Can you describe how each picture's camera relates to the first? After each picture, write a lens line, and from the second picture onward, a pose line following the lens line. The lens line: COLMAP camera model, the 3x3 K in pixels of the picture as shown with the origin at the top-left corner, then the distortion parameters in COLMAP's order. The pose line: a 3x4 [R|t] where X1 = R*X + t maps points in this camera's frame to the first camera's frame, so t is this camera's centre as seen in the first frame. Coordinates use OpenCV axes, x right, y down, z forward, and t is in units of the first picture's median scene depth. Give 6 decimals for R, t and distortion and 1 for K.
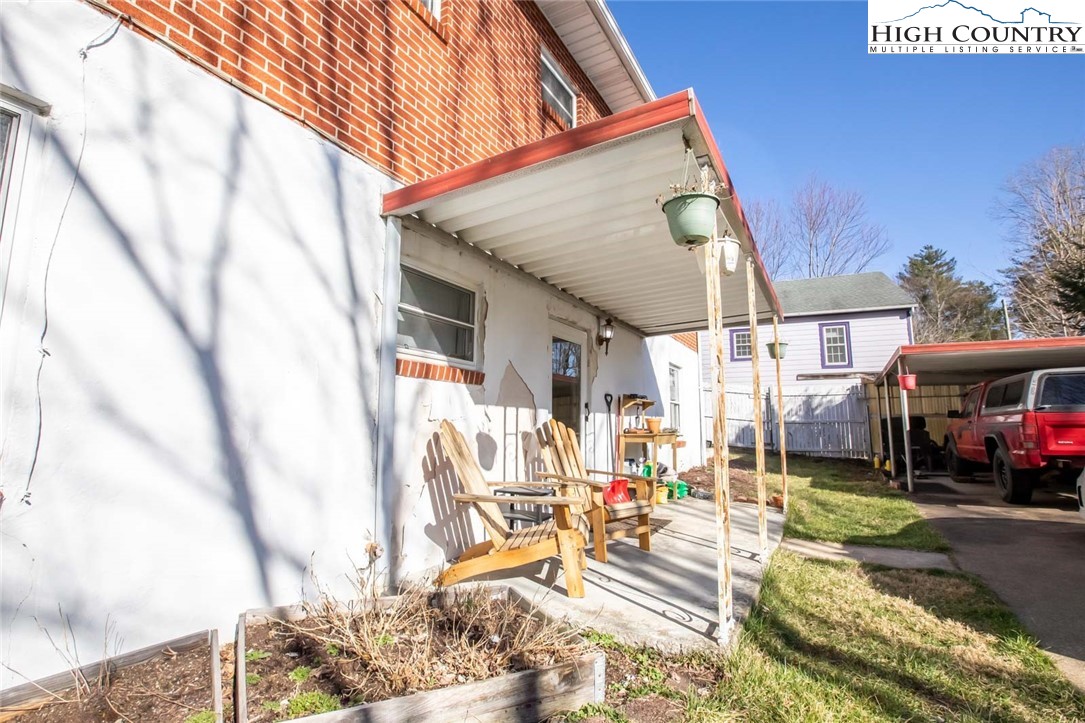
lens RADIAL K [[496.2, 0, 542.5], [0, 496.2, 361.5], [0, 0, 1]] dist [-0.027536, 0.000780]
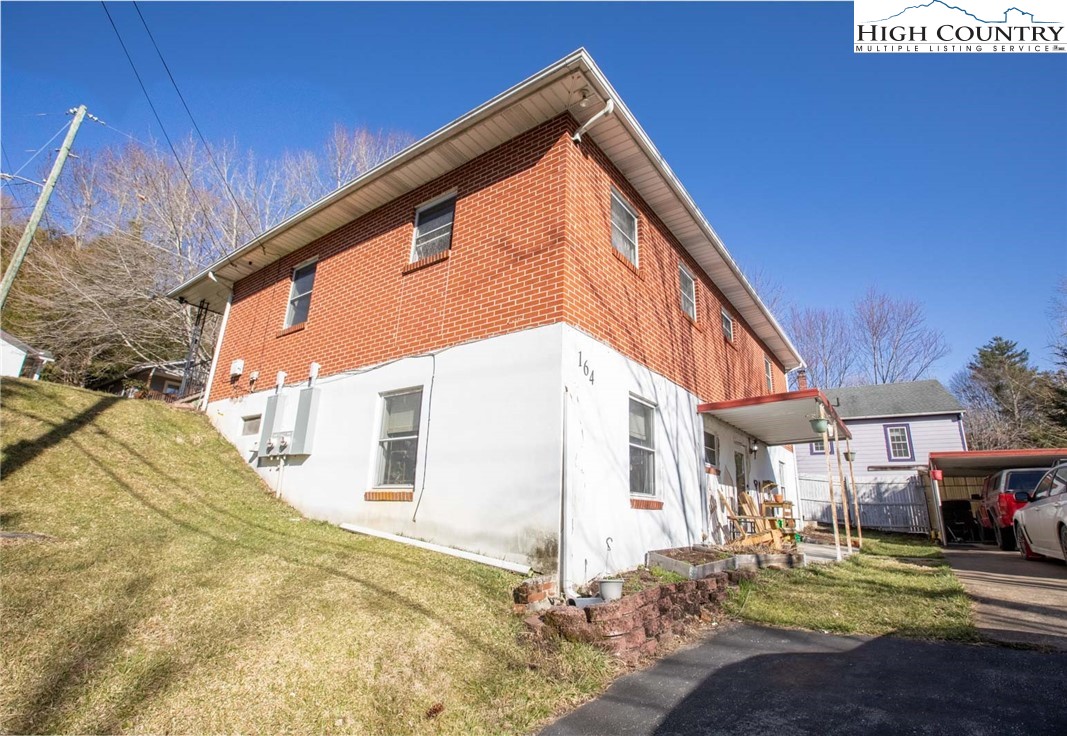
lens RADIAL K [[523.2, 0, 533.5], [0, 523.2, 368.0], [0, 0, 1]] dist [-0.020856, 0.001069]
pose [[0.995025, -0.003831, -0.099549, -0.374945], [-0.010358, 0.989866, -0.141625, -0.048727], [0.099082, 0.141952, 0.984902, -0.797157]]
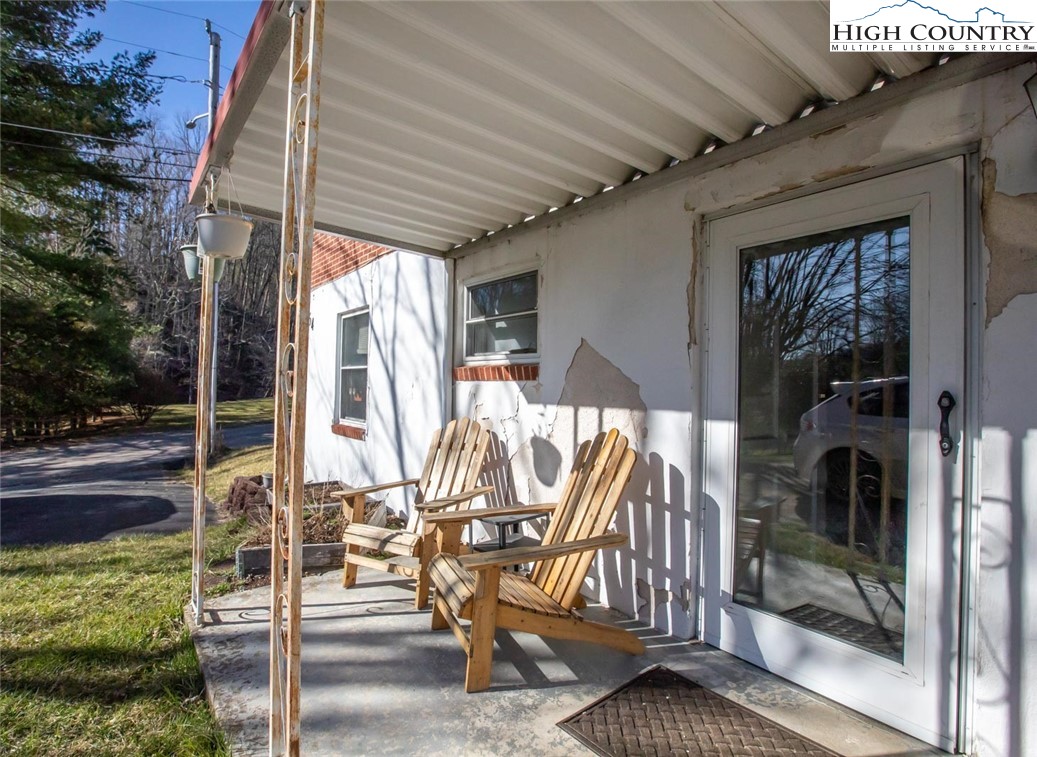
lens RADIAL K [[497.8, 0, 450.9], [0, 497.8, 382.1], [0, 0, 1]] dist [-0.000231, -0.000041]
pose [[-0.437512, -0.025226, -0.898859, 0.346180], [0.099646, 0.992090, -0.076344, 0.050491], [0.893674, -0.122969, -0.431538, 0.620099]]
